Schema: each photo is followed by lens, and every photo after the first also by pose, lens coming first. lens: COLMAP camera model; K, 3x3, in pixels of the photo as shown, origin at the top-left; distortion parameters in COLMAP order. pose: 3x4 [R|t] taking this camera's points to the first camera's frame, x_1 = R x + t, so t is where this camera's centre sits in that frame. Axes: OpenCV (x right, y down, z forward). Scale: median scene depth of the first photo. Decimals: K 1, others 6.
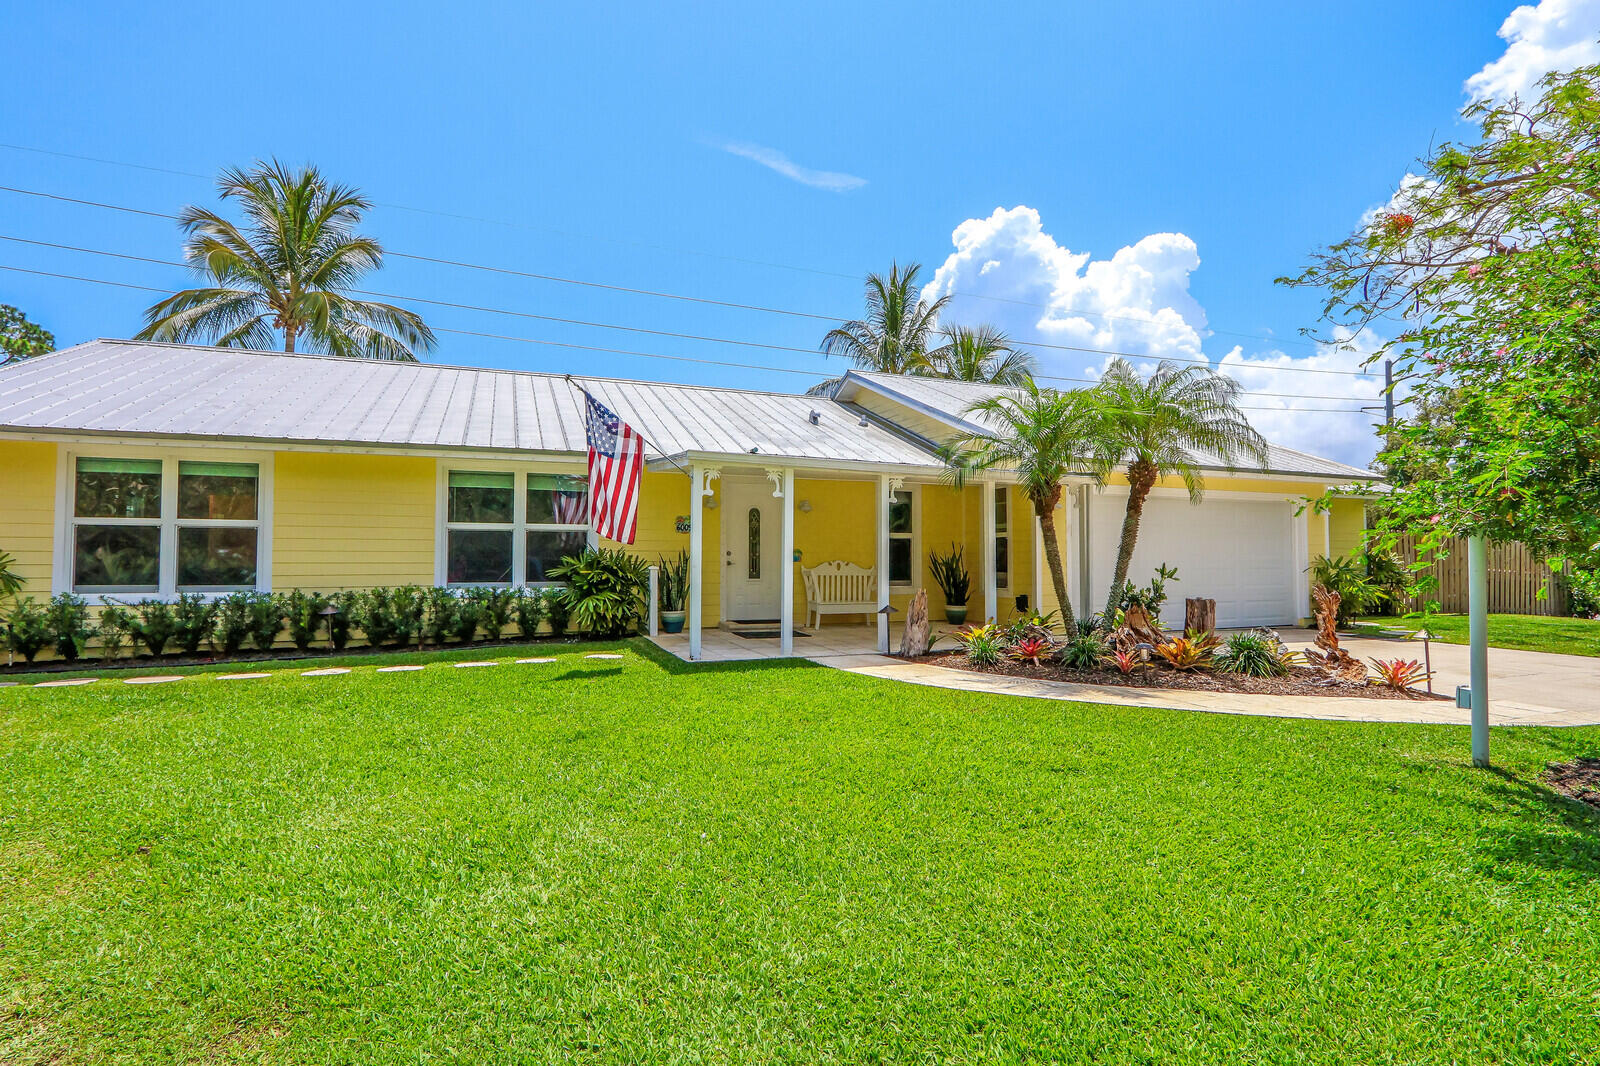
lens RADIAL K [[766.2, 0, 781.3], [0, 766.2, 538.2], [0, 0, 1]] dist [-0.015988, 0.000159]
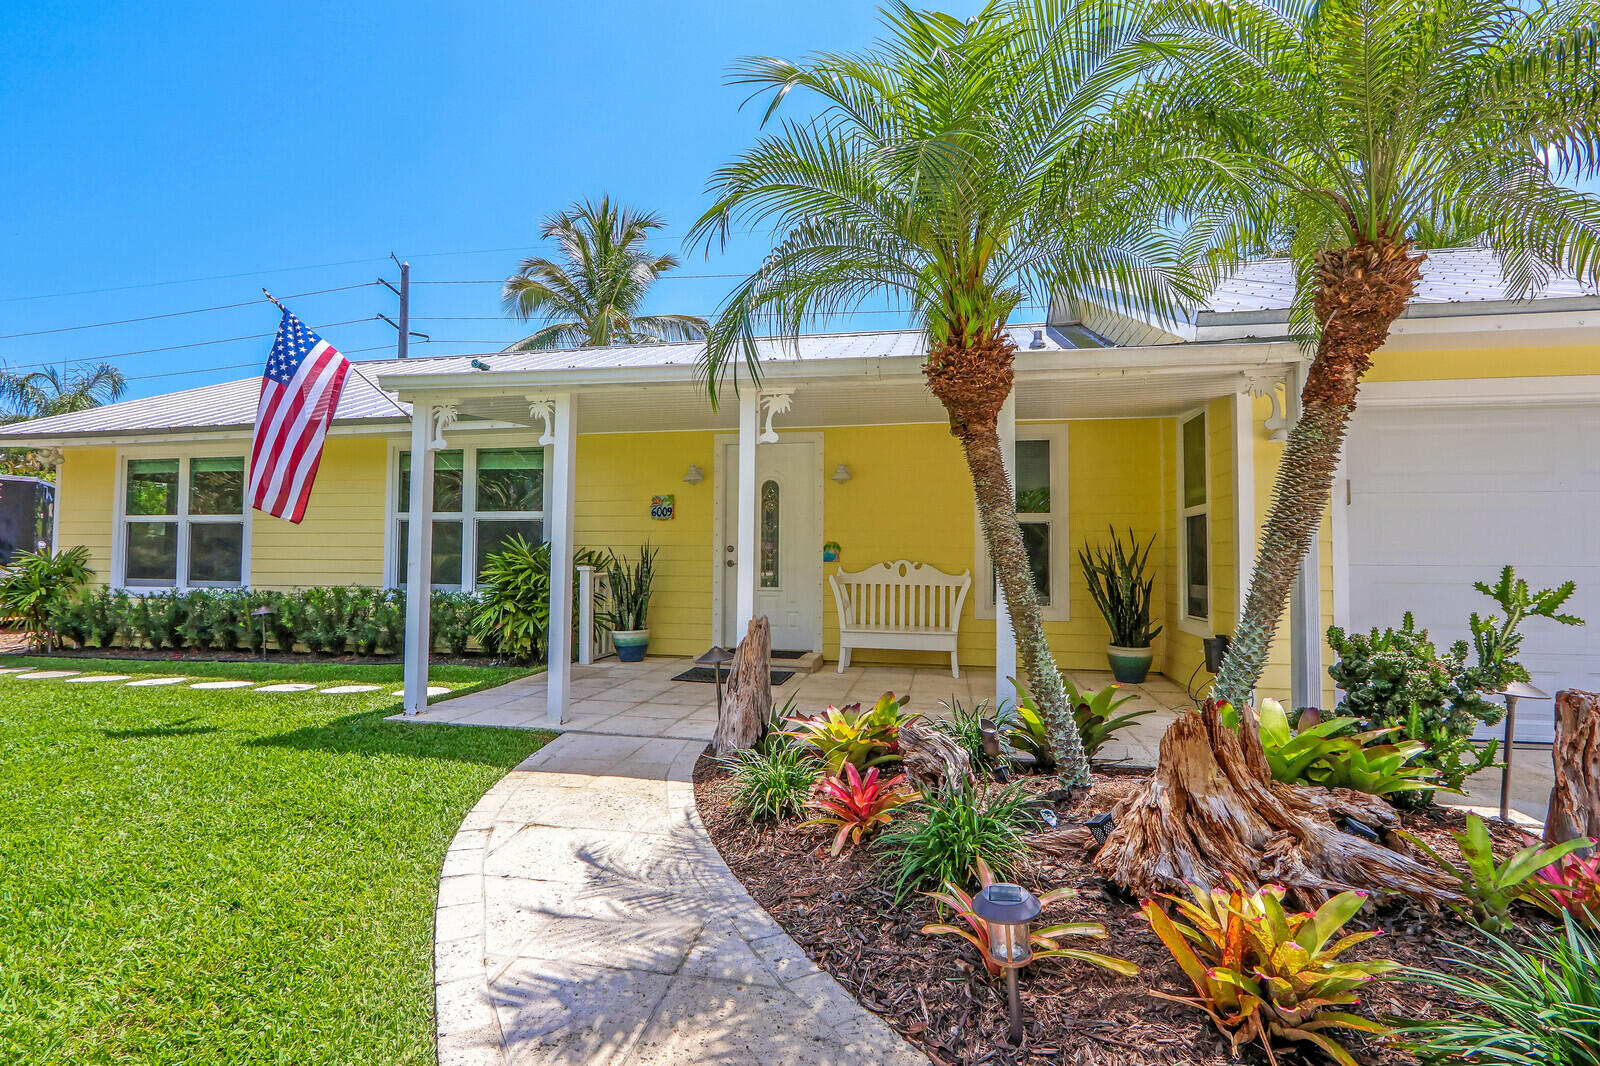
lens RADIAL K [[766.2, 0, 781.3], [0, 766.2, 538.2], [0, 0, 1]] dist [-0.015988, 0.000159]
pose [[0.833513, -0.011834, -0.552373, 0.417328], [0.007551, 0.999921, -0.010028, 0.021223], [0.552448, 0.004188, 0.833537, 0.565398]]
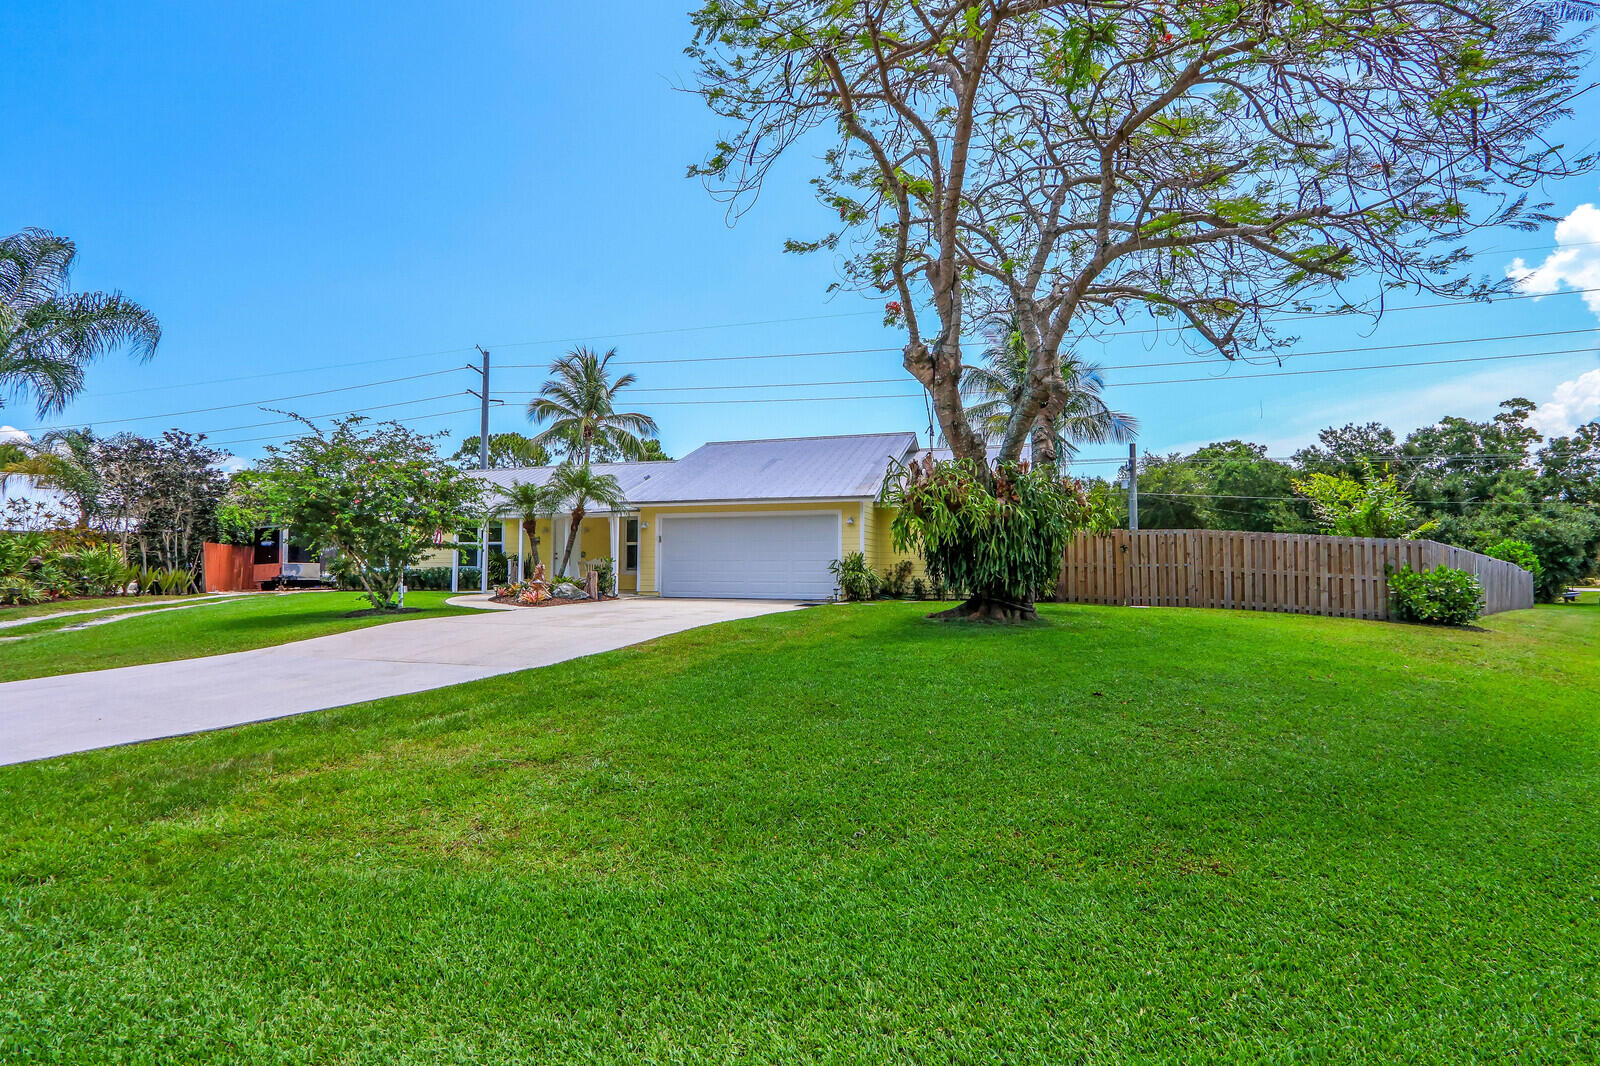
lens RADIAL K [[766.2, 0, 781.3], [0, 766.2, 538.2], [0, 0, 1]] dist [-0.015988, 0.000159]
pose [[0.766948, -0.027311, -0.641128, 2.138823], [0.018624, 0.999620, -0.020303, 0.038784], [0.641439, 0.003631, 0.767165, -0.262424]]
